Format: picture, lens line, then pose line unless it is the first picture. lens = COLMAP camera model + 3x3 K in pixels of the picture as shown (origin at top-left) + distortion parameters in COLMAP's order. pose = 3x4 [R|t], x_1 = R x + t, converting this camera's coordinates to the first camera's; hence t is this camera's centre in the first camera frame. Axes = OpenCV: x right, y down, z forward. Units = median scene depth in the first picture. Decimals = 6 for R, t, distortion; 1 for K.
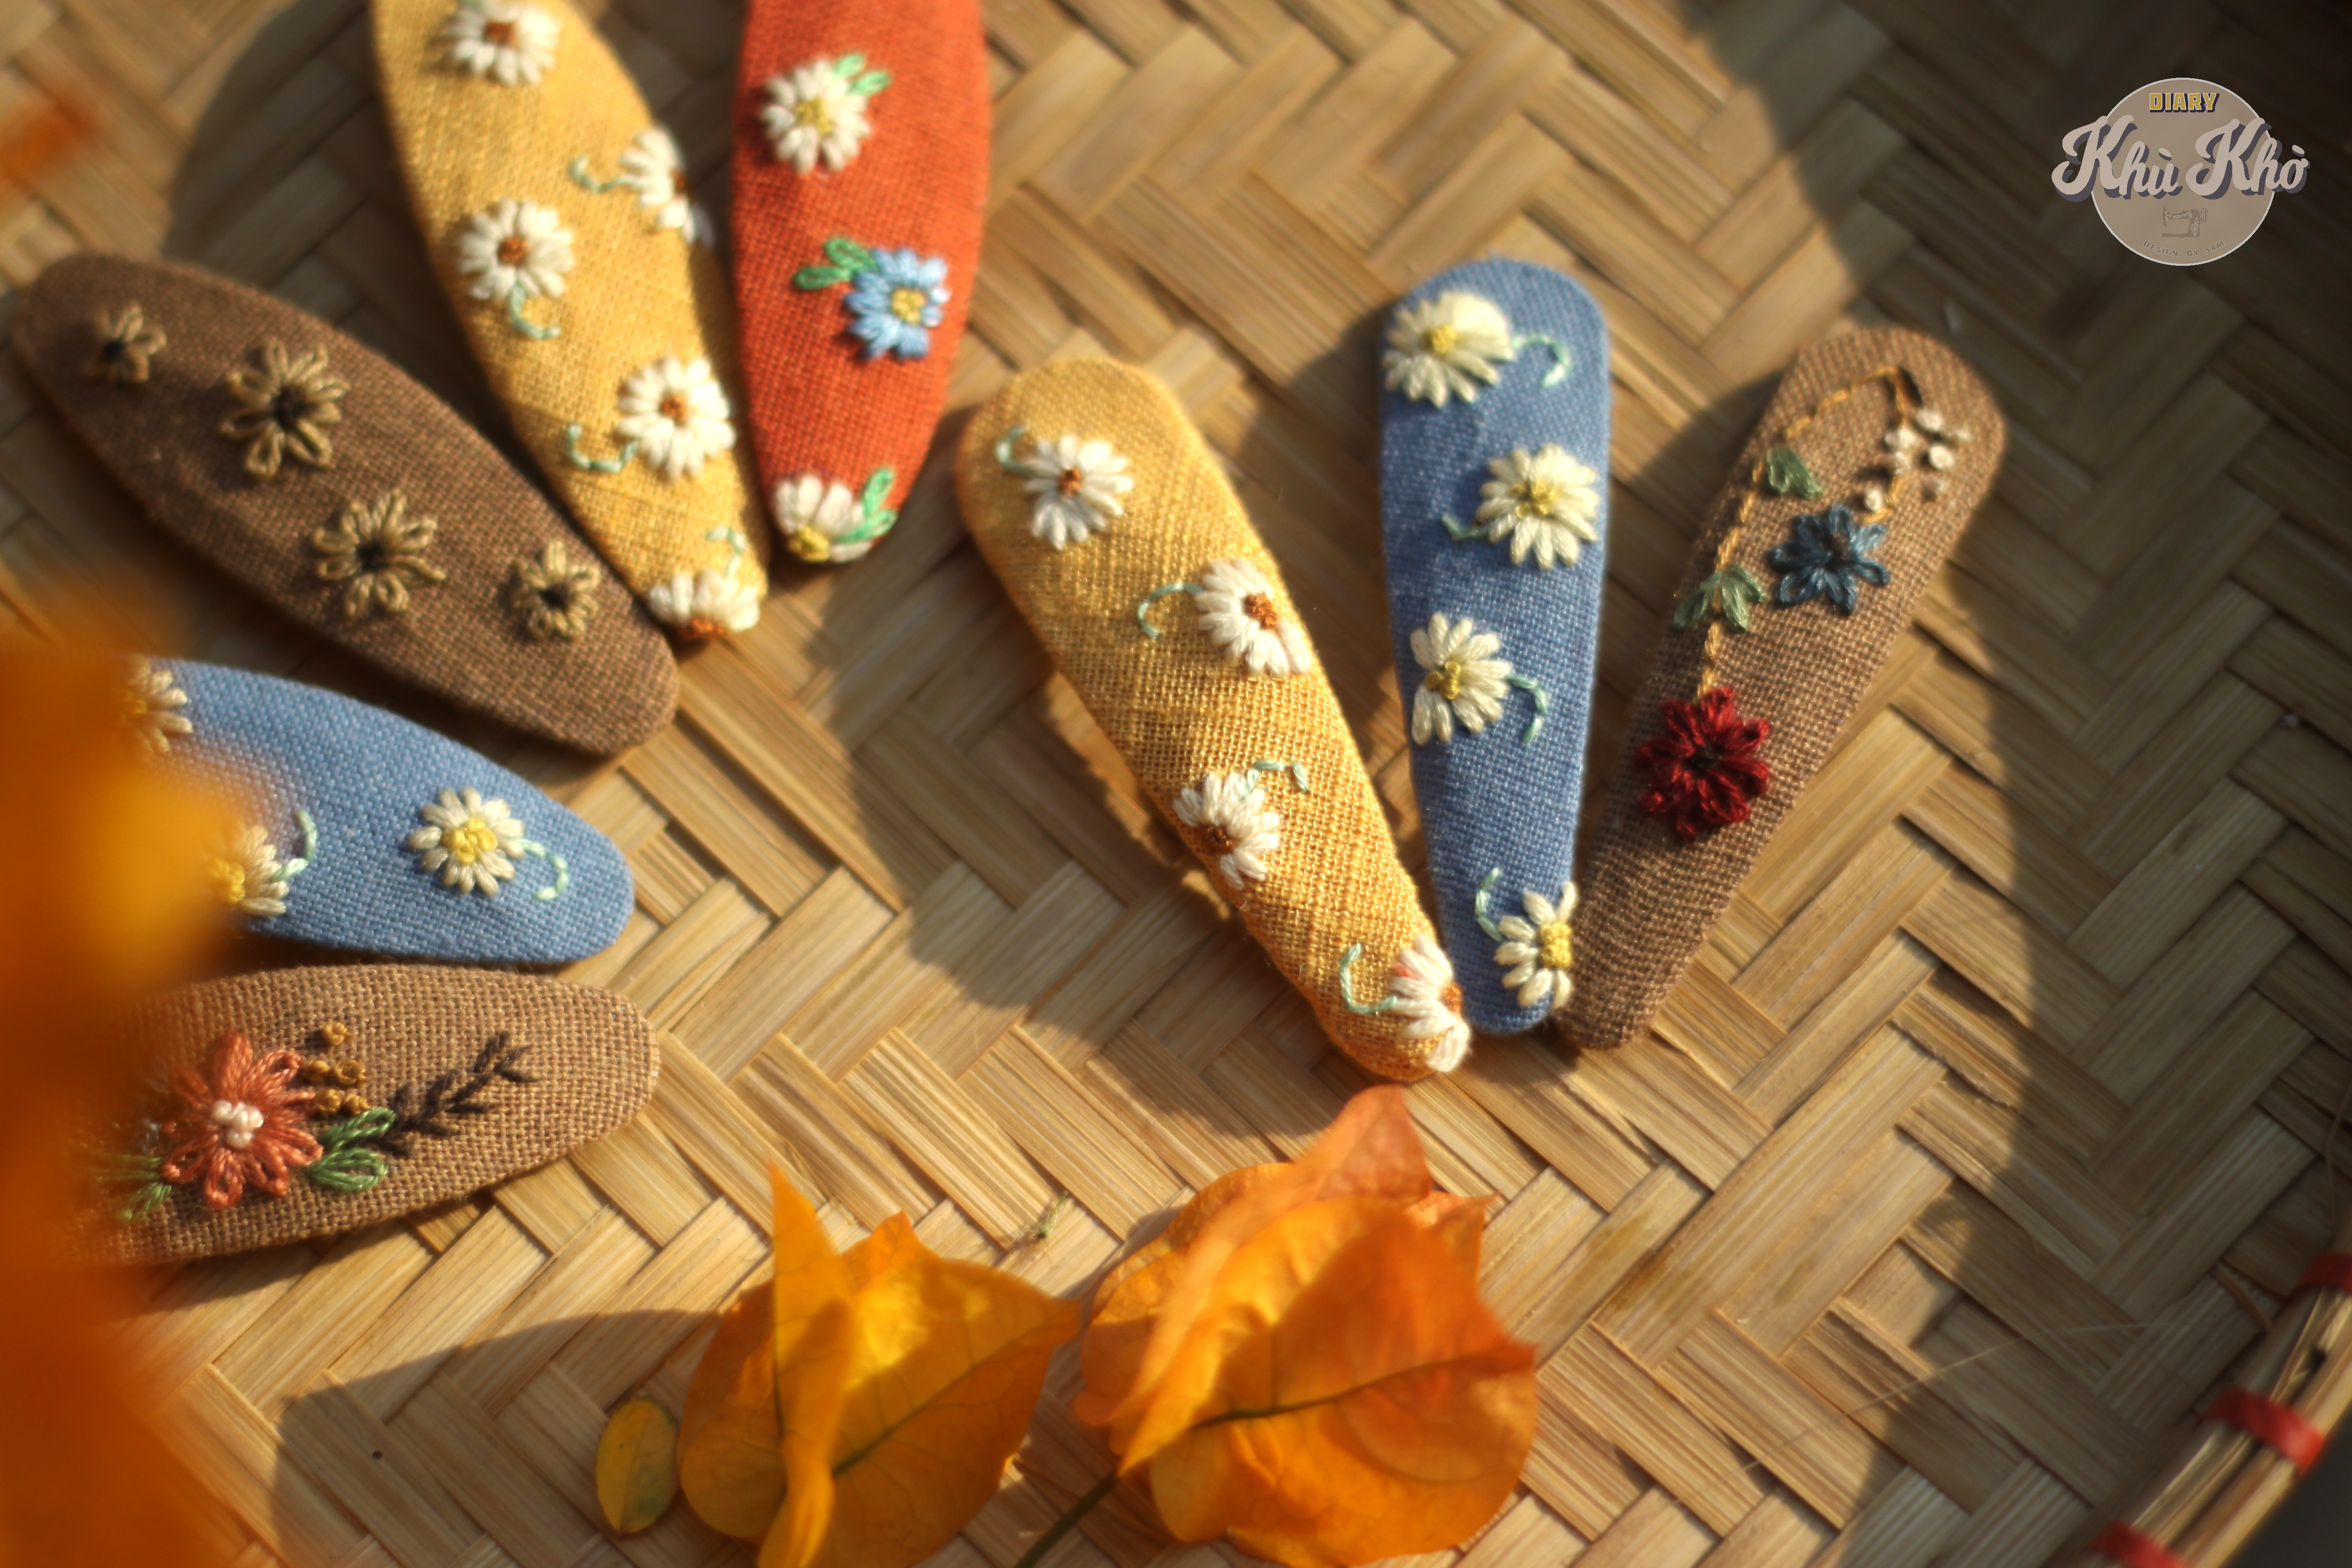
lens RADIAL K [[5792.0, 0, 1179.4], [0, 5792.0, 900.2], [0, 0, 1]] dist [-0.345013, 4.867196]
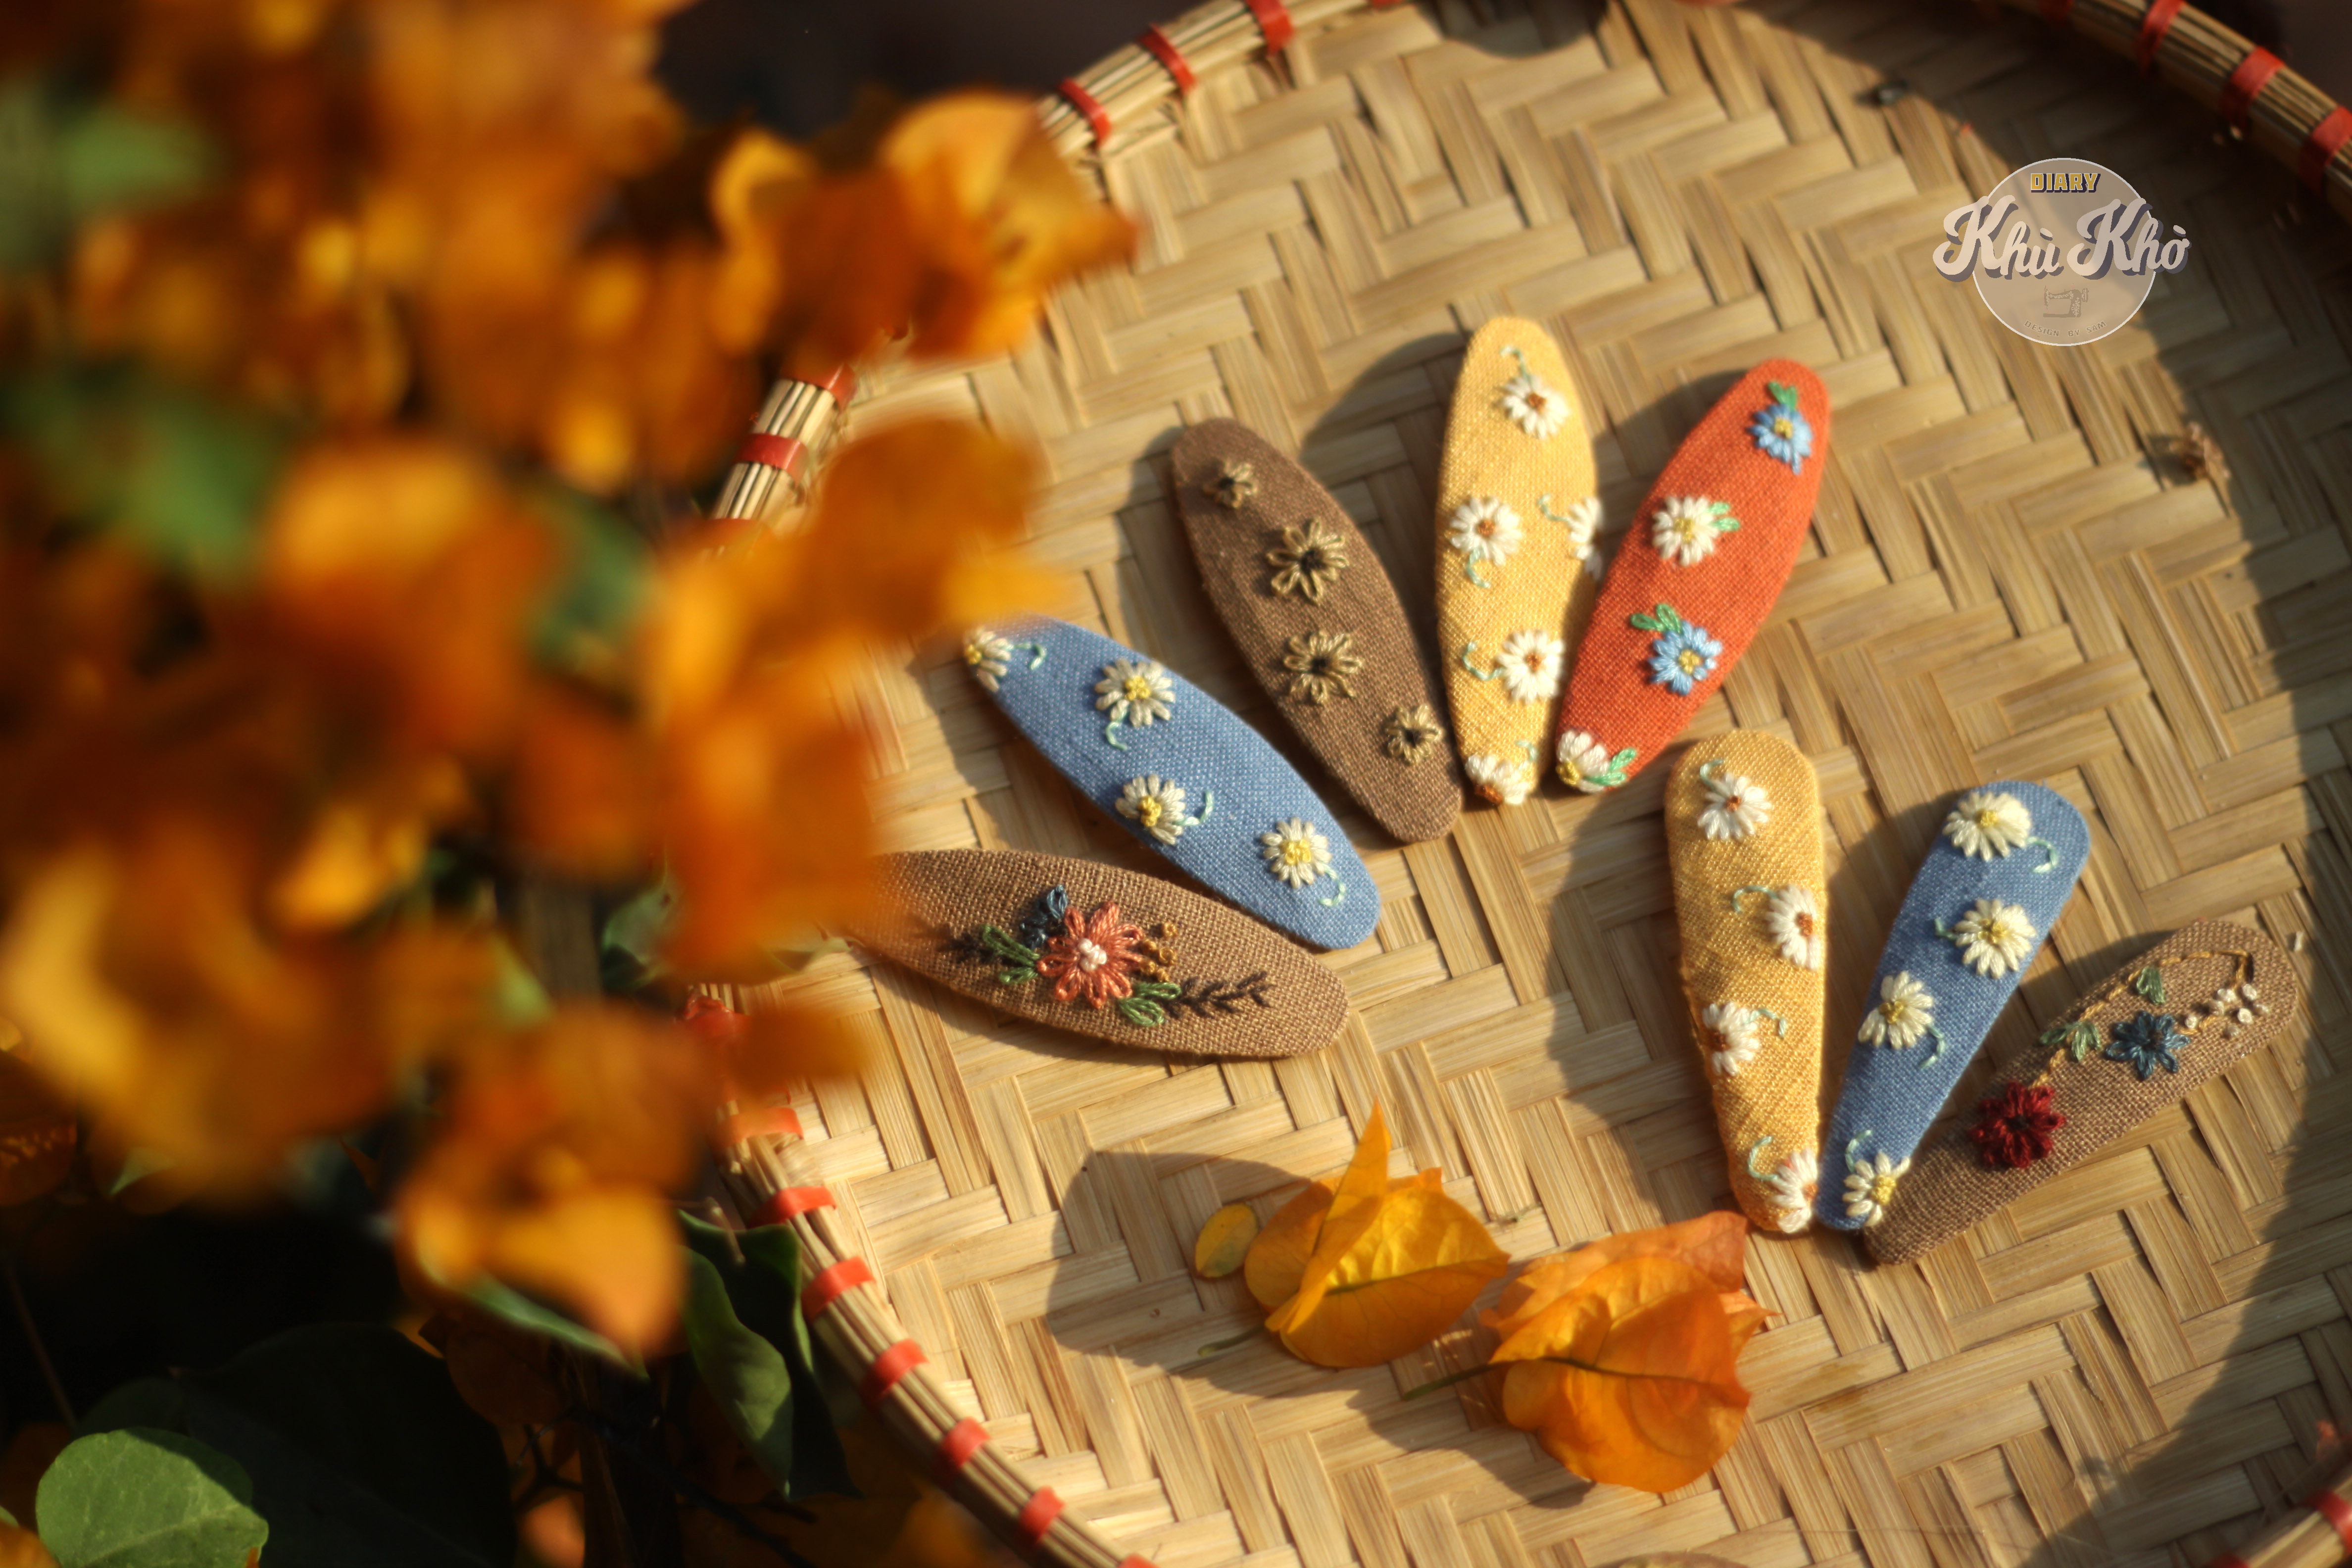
lens RADIAL K [[5392.4, 0, 1176.0], [0, 5392.4, 784.0], [0, 0, 1]] dist [-0.146663, 0.137492]
pose [[0.896698, 0.409819, -0.167275, 0.089509], [-0.420831, 0.906459, -0.035117, 0.039325], [0.137237, 0.101884, 0.985285, -0.481152]]
